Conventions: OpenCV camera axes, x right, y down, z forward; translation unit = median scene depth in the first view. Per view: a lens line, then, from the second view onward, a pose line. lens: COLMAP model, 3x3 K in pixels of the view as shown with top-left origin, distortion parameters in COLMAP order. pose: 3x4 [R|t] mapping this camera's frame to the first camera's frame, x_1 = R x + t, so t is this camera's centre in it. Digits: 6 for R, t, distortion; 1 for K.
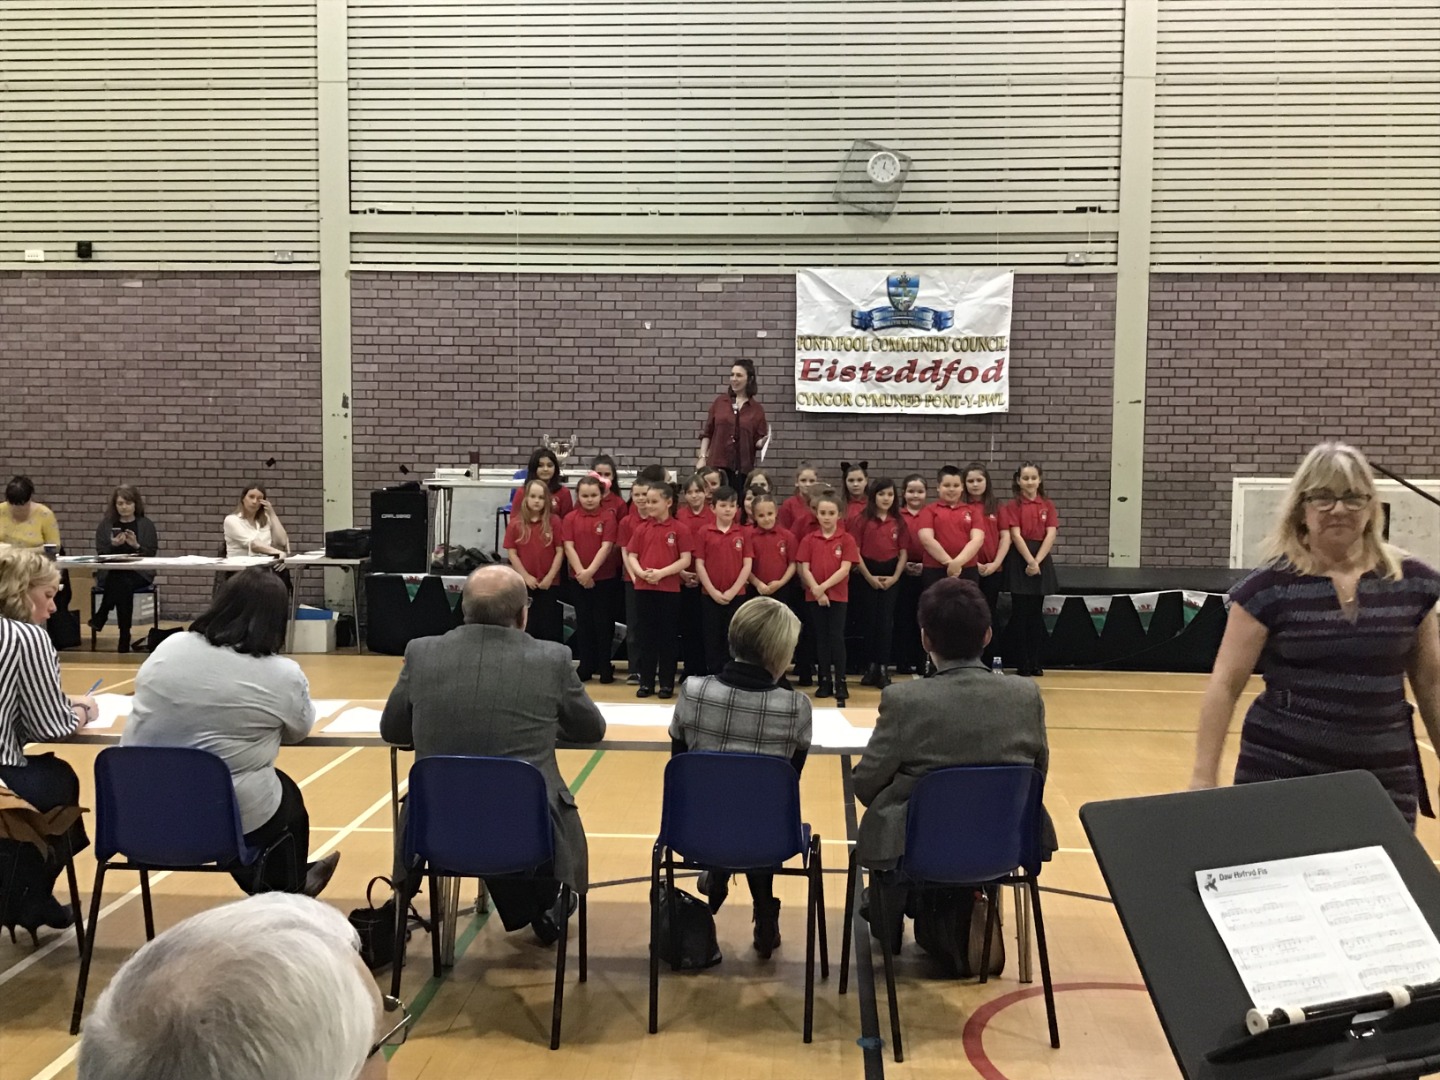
lens RADIAL K [[1709.7, 0, 700.7], [0, 1709.7, 567.5], [0, 0, 1]] dist [0.081162, 0.000000]
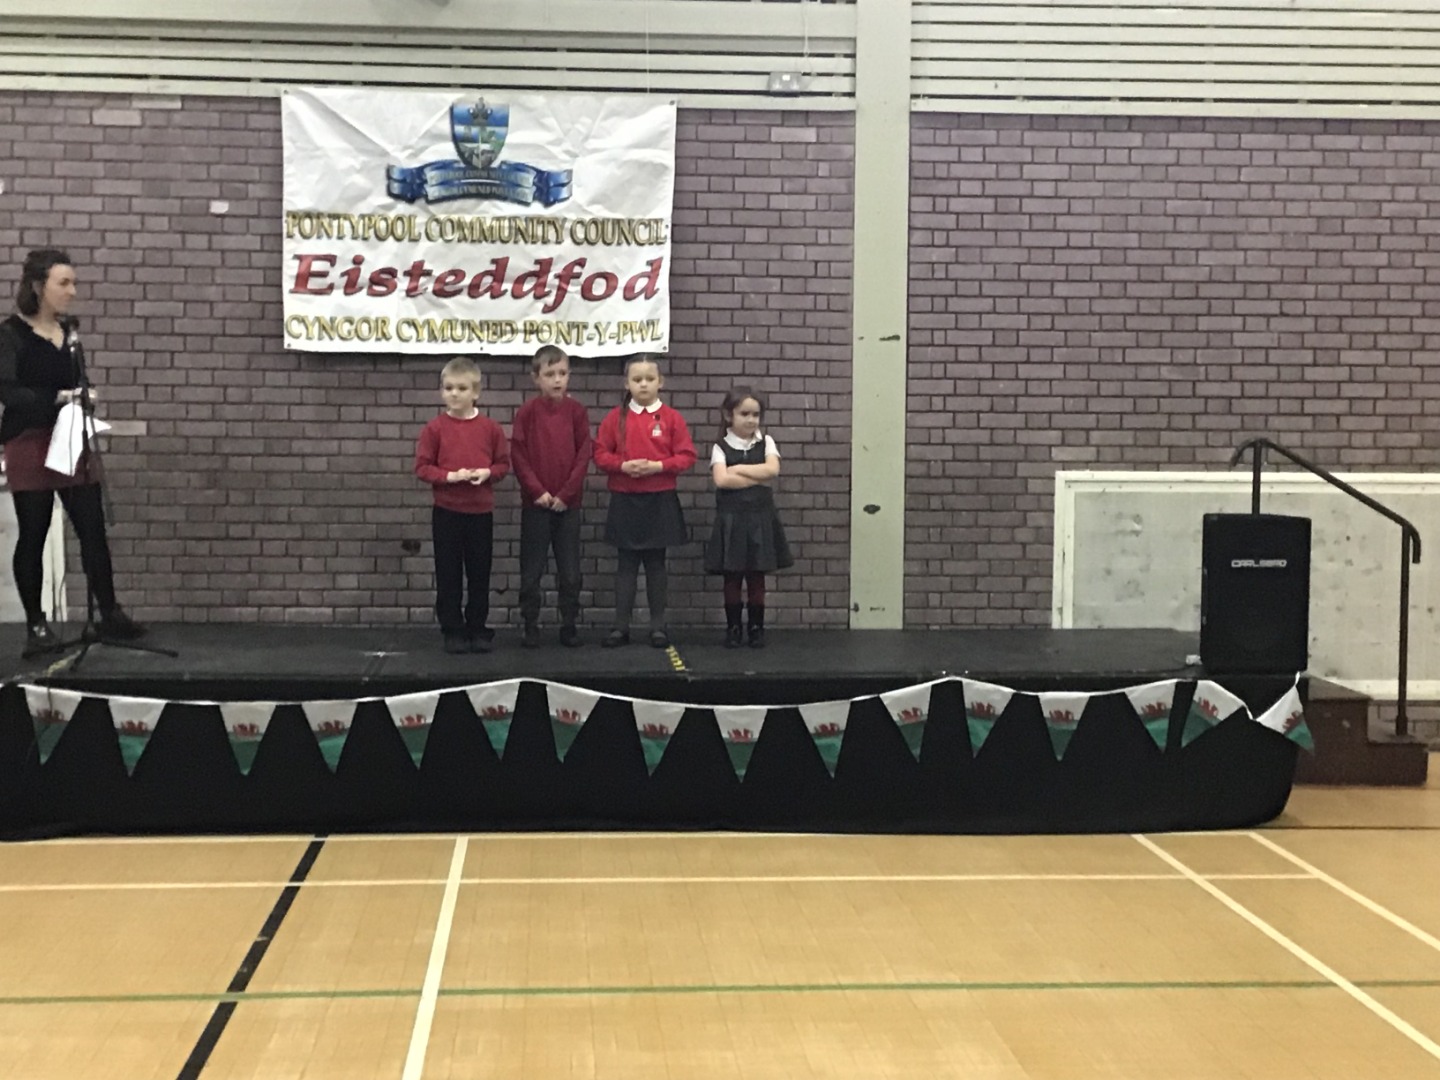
lens RADIAL K [[2087.0, 0, 726.3], [0, 2087.0, 542.5], [0, 0, 1]] dist [0.063195, 0.000000]
pose [[0.985199, -0.009900, 0.171127, 0.079963], [0.013270, 0.999740, -0.018558, -0.016521], [-0.170899, 0.020554, 0.985074, 0.328705]]
